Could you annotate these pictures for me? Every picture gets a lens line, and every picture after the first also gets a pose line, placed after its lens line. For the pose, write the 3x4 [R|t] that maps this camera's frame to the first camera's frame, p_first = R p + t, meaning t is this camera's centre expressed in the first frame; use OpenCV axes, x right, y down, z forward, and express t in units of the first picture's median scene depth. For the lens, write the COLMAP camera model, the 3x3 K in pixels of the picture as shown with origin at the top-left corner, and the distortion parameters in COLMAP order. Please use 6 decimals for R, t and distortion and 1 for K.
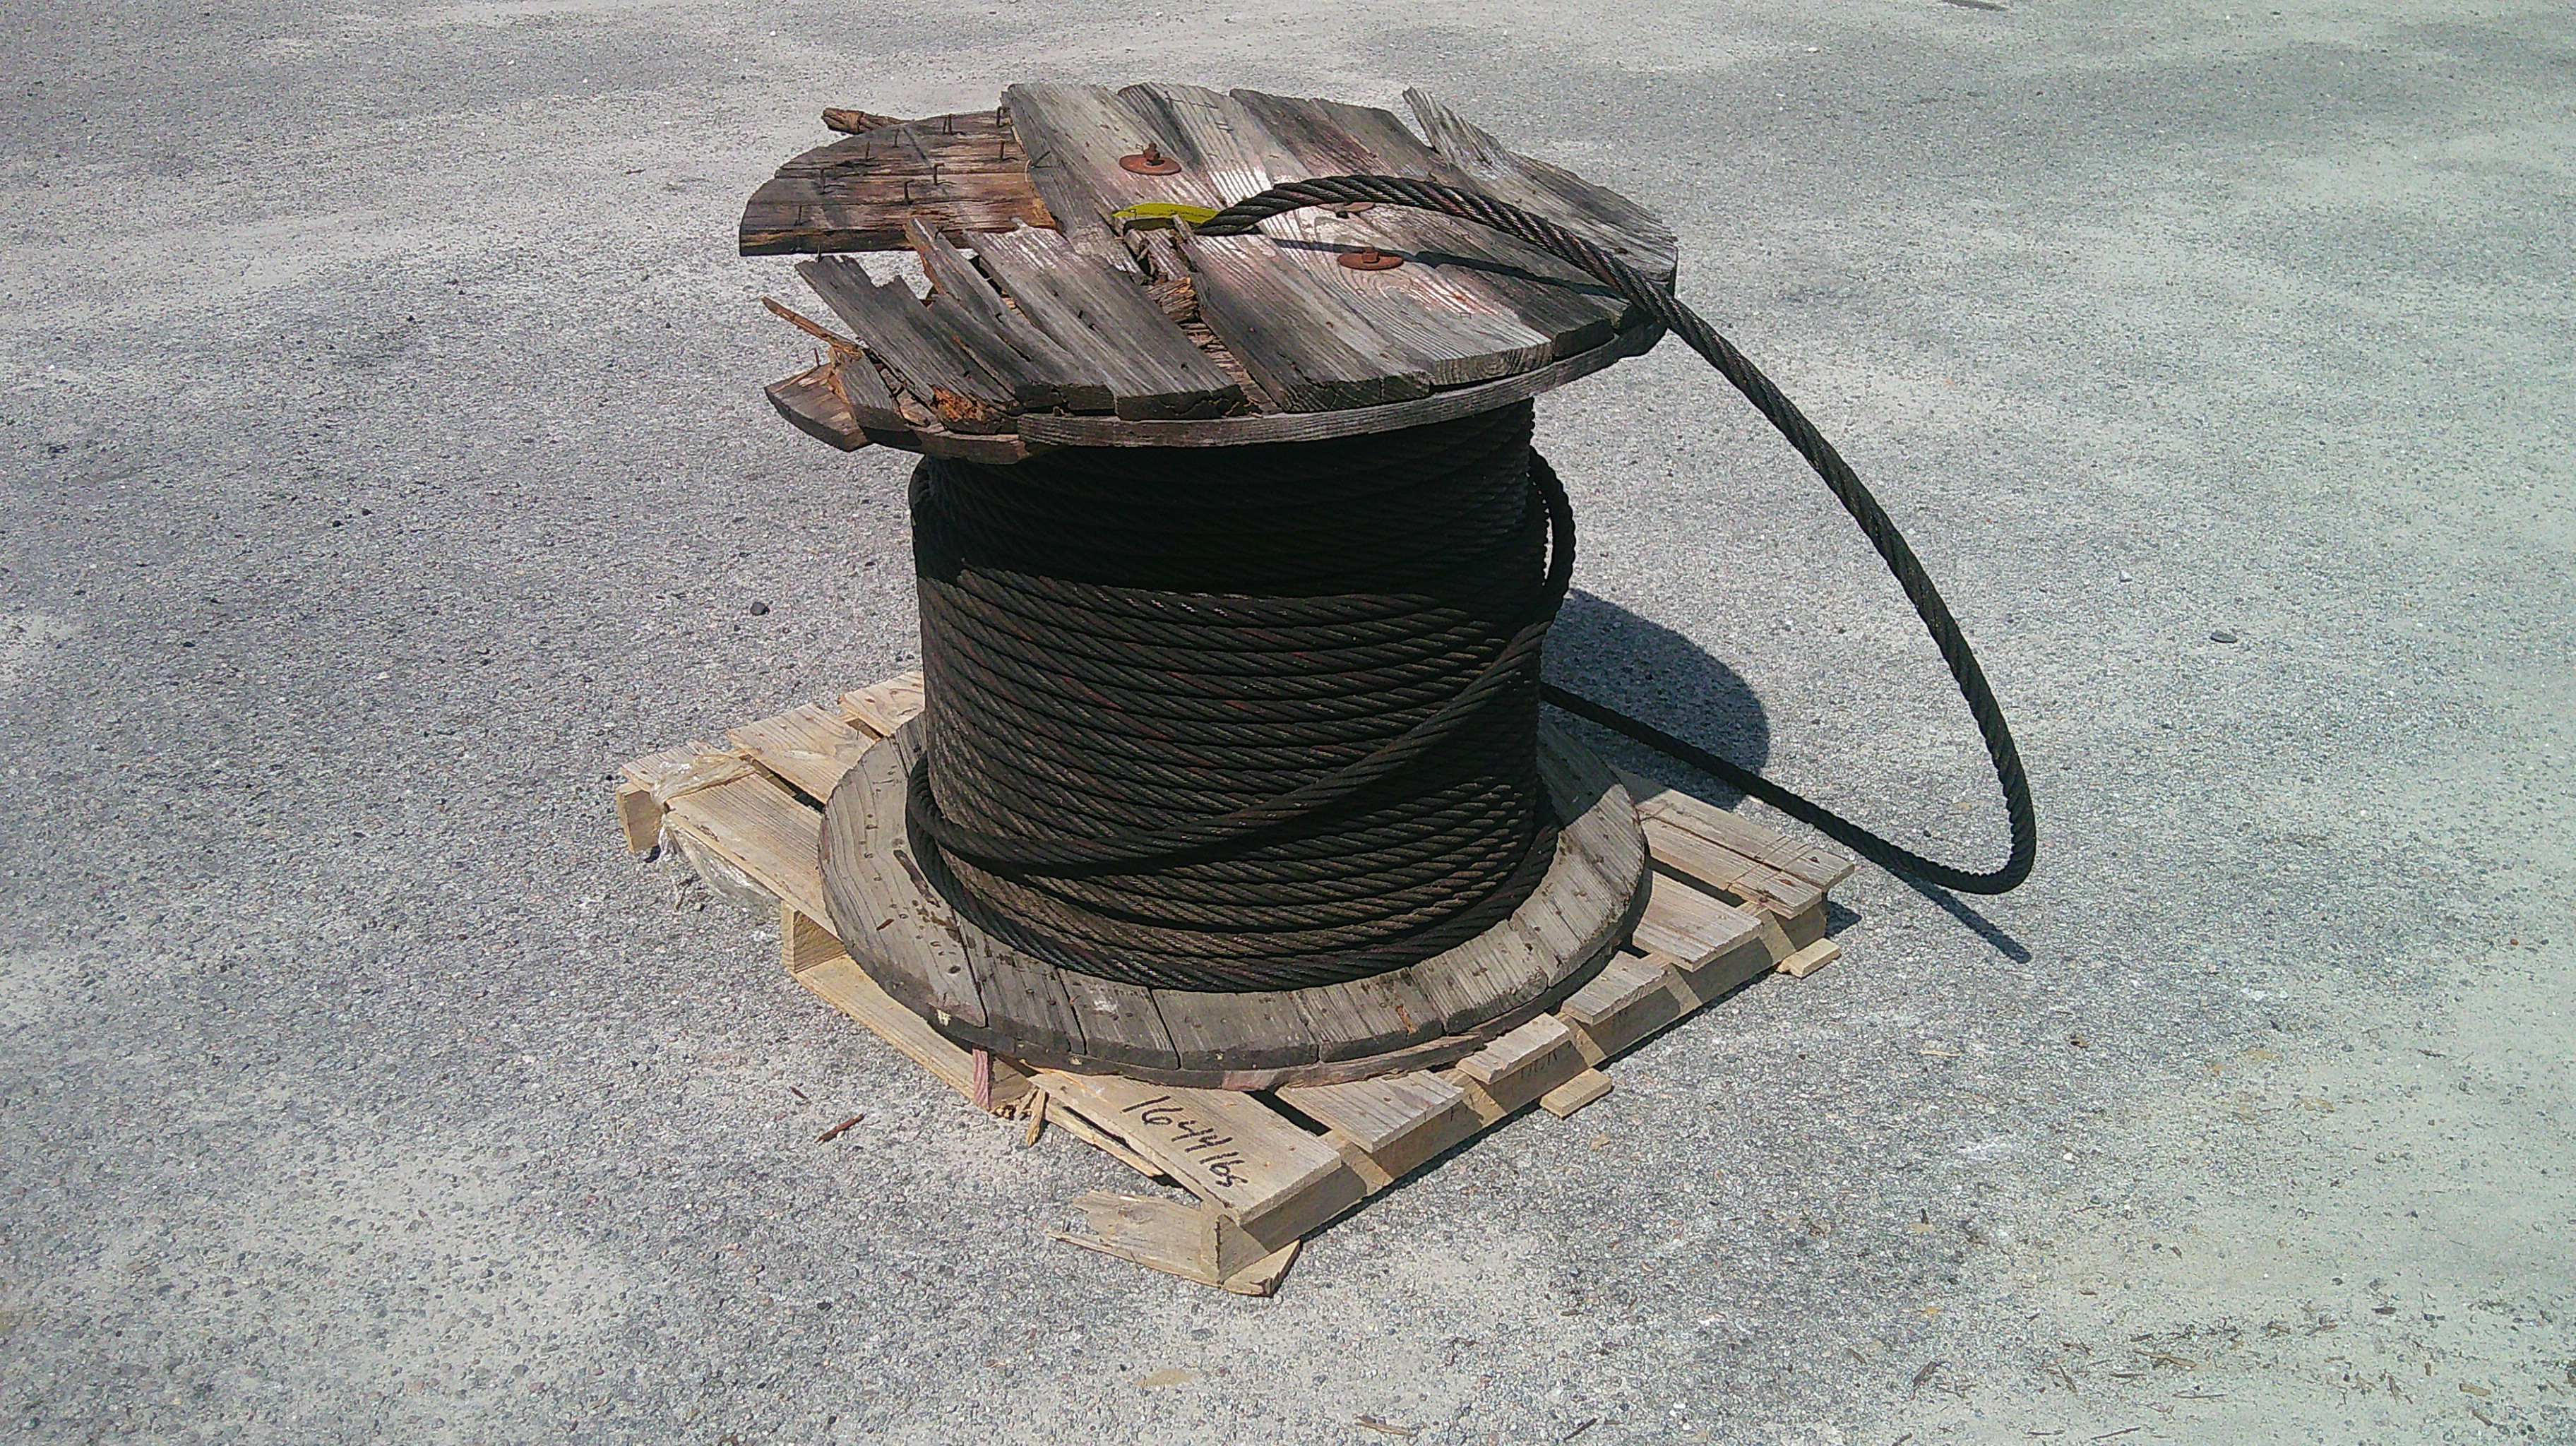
lens RADIAL K [[2374.7, 0, 1288.0], [0, 2374.7, 723.0], [0, 0, 1]] dist [0.122713, -0.330849]
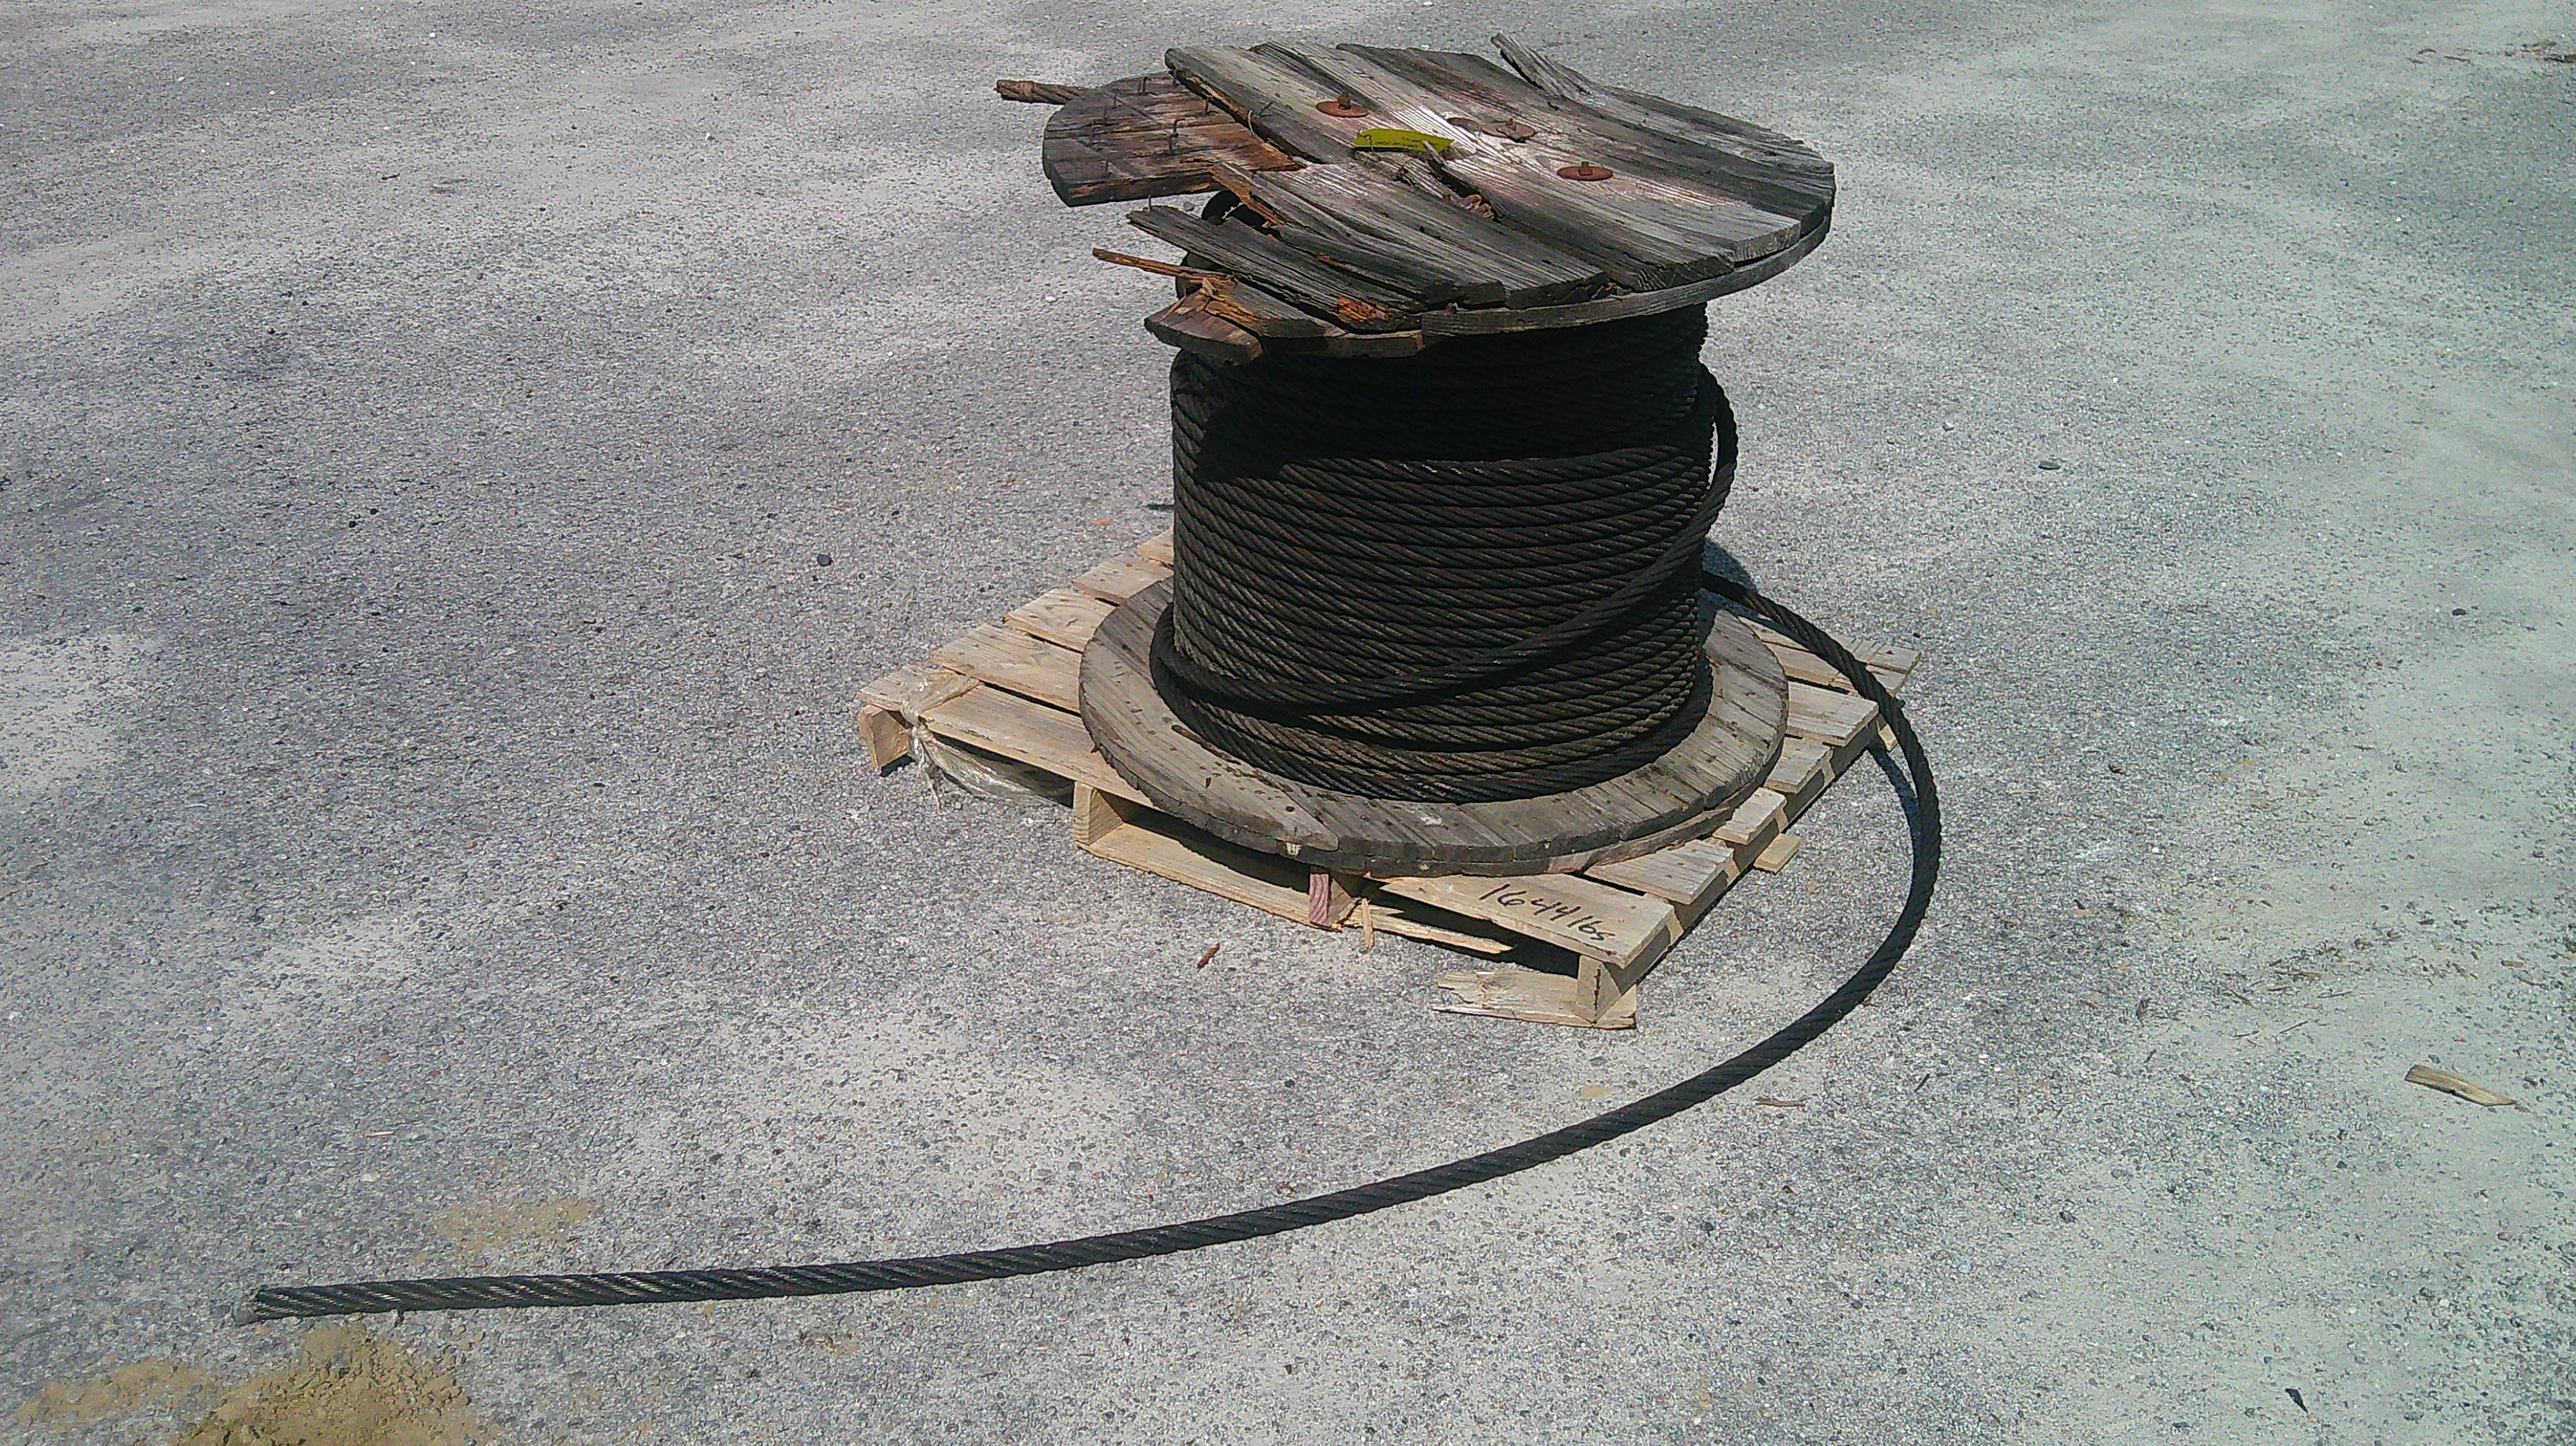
lens RADIAL K [[2374.7, 0, 1288.0], [0, 2374.7, 723.0], [0, 0, 1]] dist [0.122713, -0.330849]
pose [[0.969172, -0.112839, 0.219026, -0.394866], [0.110574, 0.993611, 0.022613, 0.035682], [-0.220178, 0.002303, 0.975457, -0.135789]]
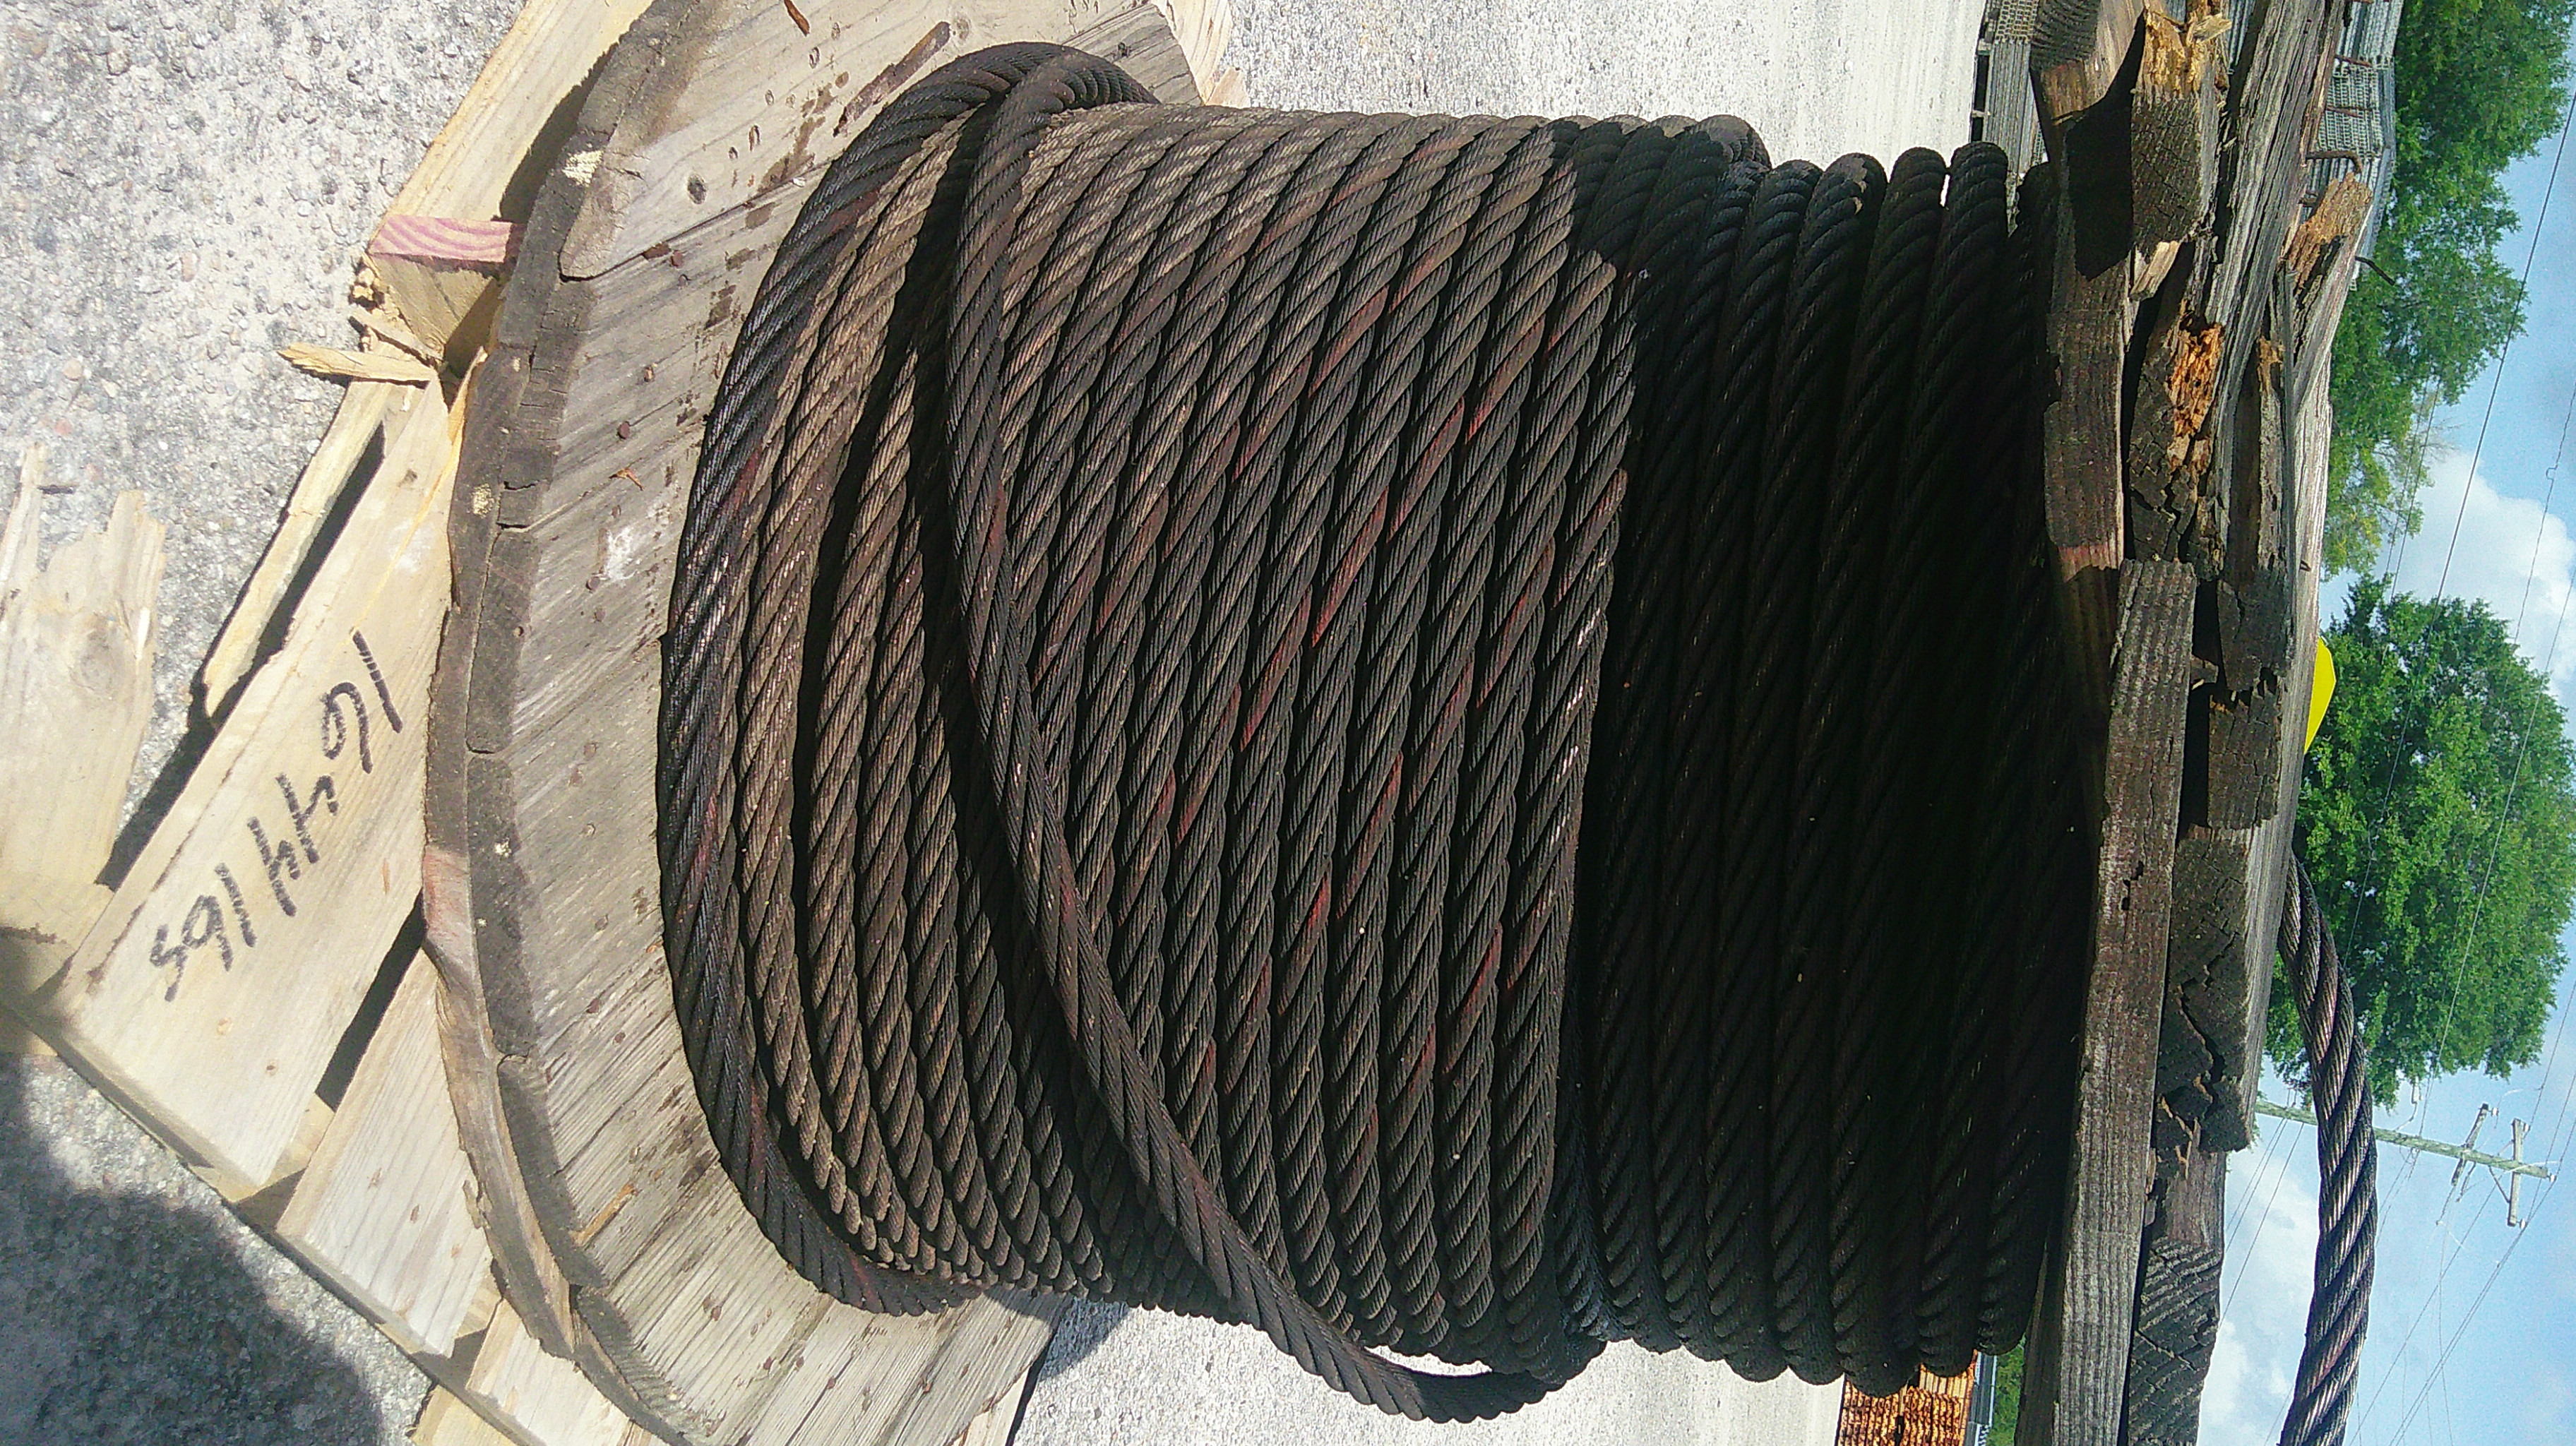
lens RADIAL K [[2331.3, 0, 1305.3], [0, 2331.3, 788.3], [0, 0, 1]] dist [0.108810, -0.302122]
pose [[-0.036430, 0.976505, 0.212392, -0.129666], [-0.988354, -0.003785, -0.152124, 0.059148], [-0.147746, -0.215460, 0.965271, 0.548815]]
